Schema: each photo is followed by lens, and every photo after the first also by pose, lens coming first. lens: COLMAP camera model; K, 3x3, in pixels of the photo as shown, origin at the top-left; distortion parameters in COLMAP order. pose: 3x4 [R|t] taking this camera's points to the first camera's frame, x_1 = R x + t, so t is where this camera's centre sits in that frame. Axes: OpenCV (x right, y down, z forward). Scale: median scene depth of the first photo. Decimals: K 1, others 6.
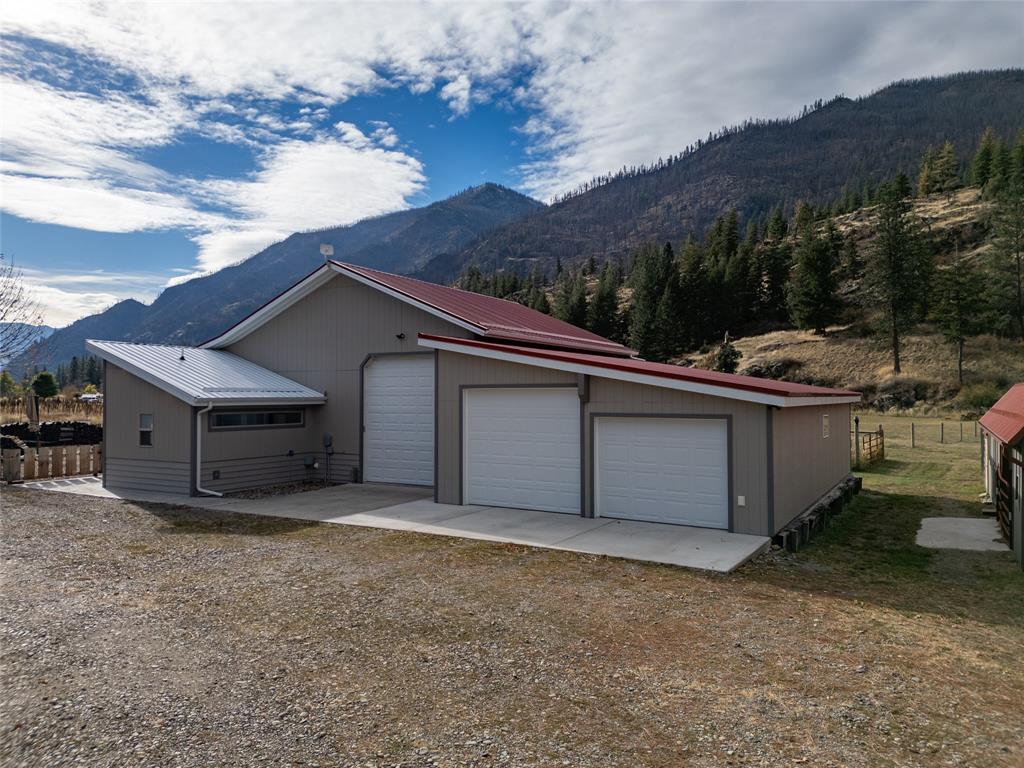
lens RADIAL K [[720.7, 0, 520.6], [0, 720.7, 387.2], [0, 0, 1]] dist [0.088843, -0.092012]
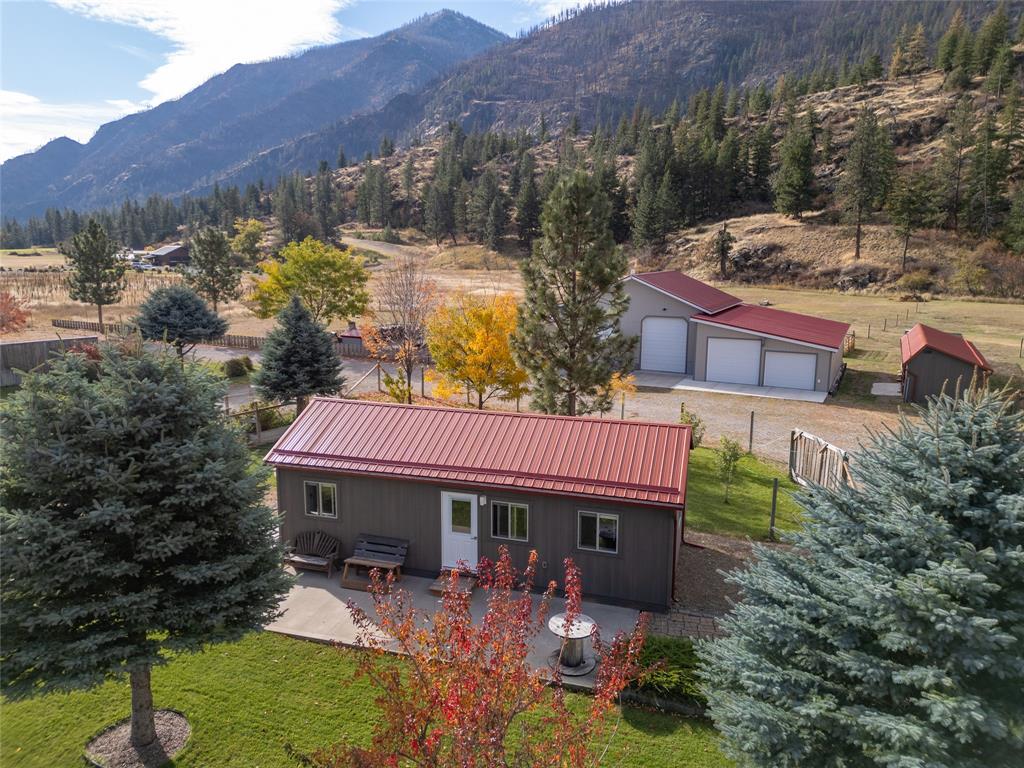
lens RADIAL K [[720.7, 0, 520.6], [0, 720.7, 387.2], [0, 0, 1]] dist [0.088843, -0.092012]
pose [[0.998086, -0.008136, 0.061304, -0.116140], [-0.004689, 0.978498, 0.206201, -0.045513], [-0.061663, -0.206093, 0.976588, -0.196791]]
